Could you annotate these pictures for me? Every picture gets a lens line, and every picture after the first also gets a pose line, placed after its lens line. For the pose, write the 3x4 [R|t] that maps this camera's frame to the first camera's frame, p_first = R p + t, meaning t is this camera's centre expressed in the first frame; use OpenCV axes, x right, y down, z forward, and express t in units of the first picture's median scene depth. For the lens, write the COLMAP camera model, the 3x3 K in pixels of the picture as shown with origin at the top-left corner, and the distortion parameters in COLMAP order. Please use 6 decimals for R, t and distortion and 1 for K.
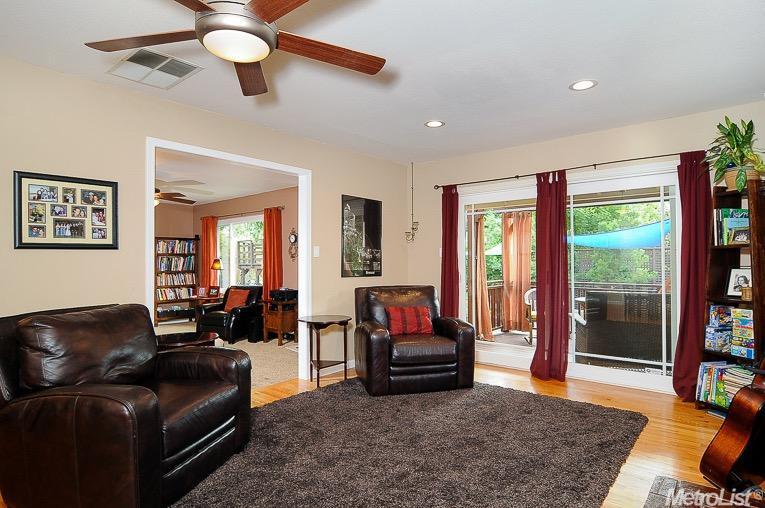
lens RADIAL K [[425.4, 0, 382.8], [0, 425.4, 258.7], [0, 0, 1]] dist [-0.021027, -0.002222]
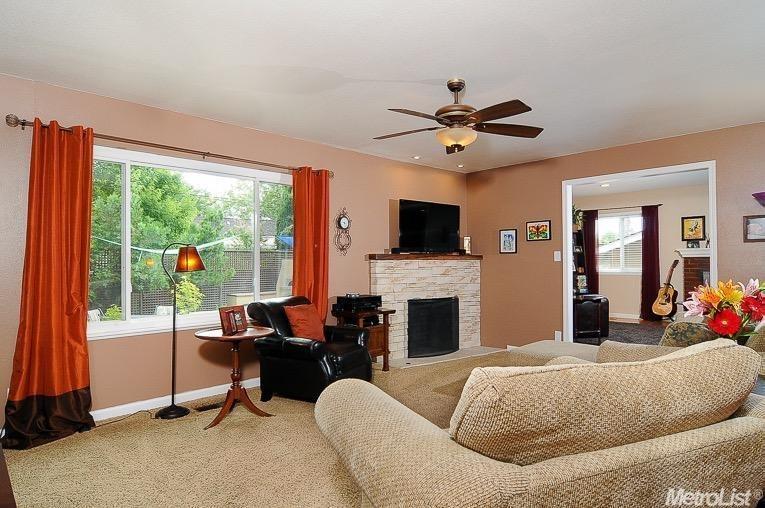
lens RADIAL K [[451.6, 0, 382.5], [0, 451.6, 254.0], [0, 0, 1]] dist [0.000475, -0.000079]
pose [[0.086373, 0.027413, 0.995886, -0.755064], [0.001710, 0.999616, -0.027663, 0.019596], [-0.996261, 0.004092, 0.086293, 0.695897]]
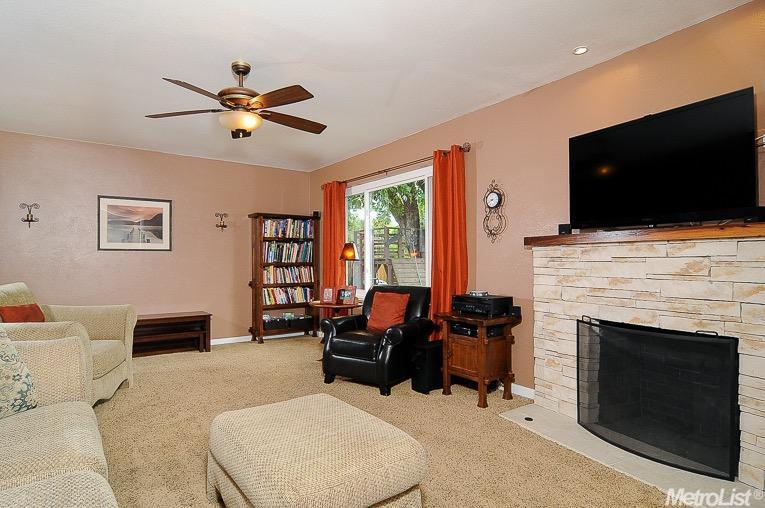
lens RADIAL K [[425.4, 0, 382.8], [0, 425.4, 258.7], [0, 0, 1]] dist [-0.021027, -0.002222]
pose [[0.974271, 0.002440, -0.225364, -0.180316], [-0.002587, 0.999997, -0.000355, 0.021971], [0.225363, 0.000929, 0.974274, 0.355392]]
